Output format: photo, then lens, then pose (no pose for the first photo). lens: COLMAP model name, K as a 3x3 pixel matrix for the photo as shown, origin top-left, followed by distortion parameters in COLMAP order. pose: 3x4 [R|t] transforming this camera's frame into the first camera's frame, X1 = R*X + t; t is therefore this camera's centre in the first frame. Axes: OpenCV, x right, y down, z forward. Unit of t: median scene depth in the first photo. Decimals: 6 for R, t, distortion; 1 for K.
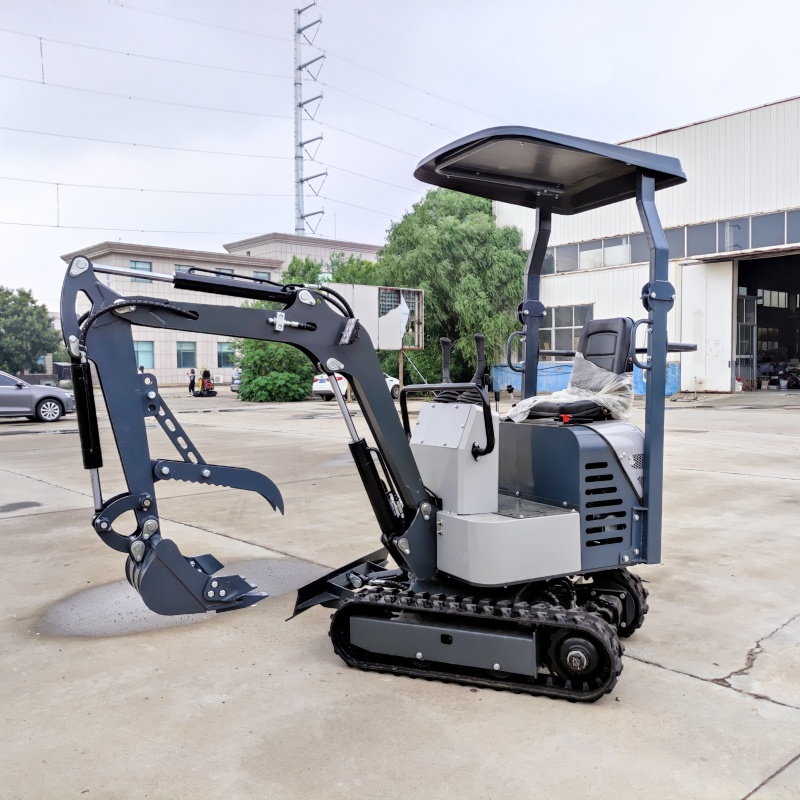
lens RADIAL K [[764.9, 0, 395.1], [0, 764.9, 396.9], [0, 0, 1]] dist [0.023379, 0.000000]
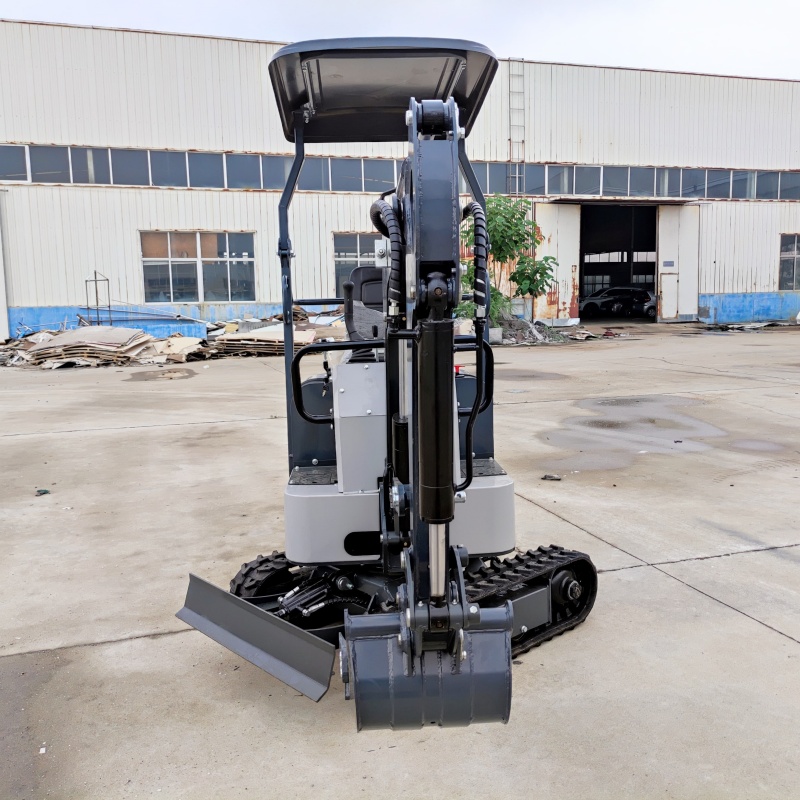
lens RADIAL K [[818.5, 0, 403.3], [0, 818.5, 408.8], [0, 0, 1]] dist [0.004572, 0.000000]
pose [[0.419674, -0.110950, 0.900868, -0.745570], [0.056305, 0.993772, 0.096162, -0.008194], [-0.905927, 0.010367, 0.423308, 0.690798]]
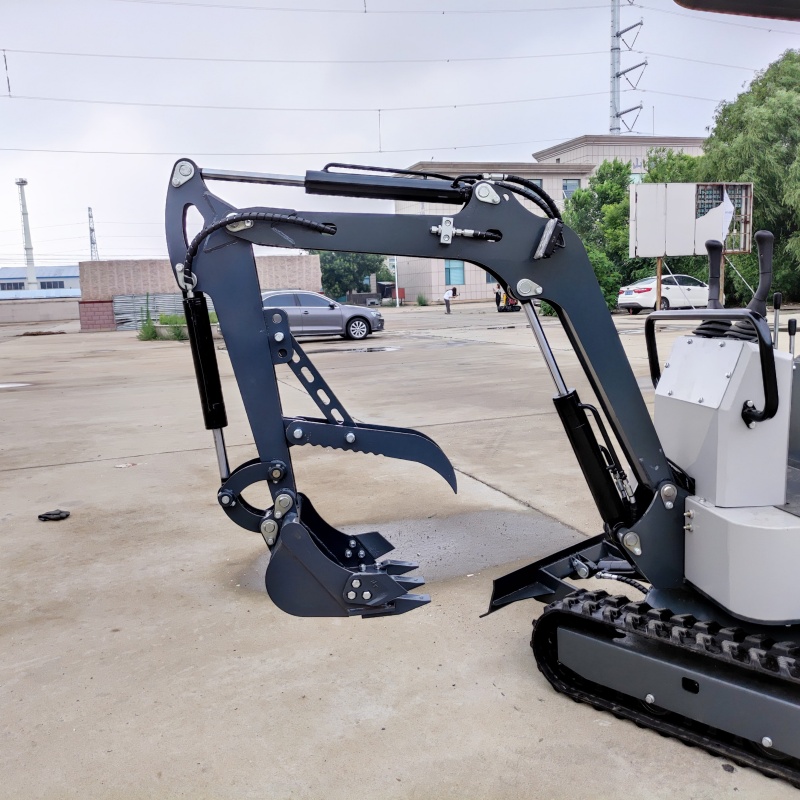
lens RADIAL K [[764.9, 0, 406.7], [0, 764.9, 397.4], [0, 0, 1]] dist [0.023379, 0.000000]
pose [[0.926776, 0.023396, -0.374884, 0.083269], [0.019359, 0.993757, 0.109878, -0.021392], [0.375115, -0.109090, 0.920537, 0.293371]]
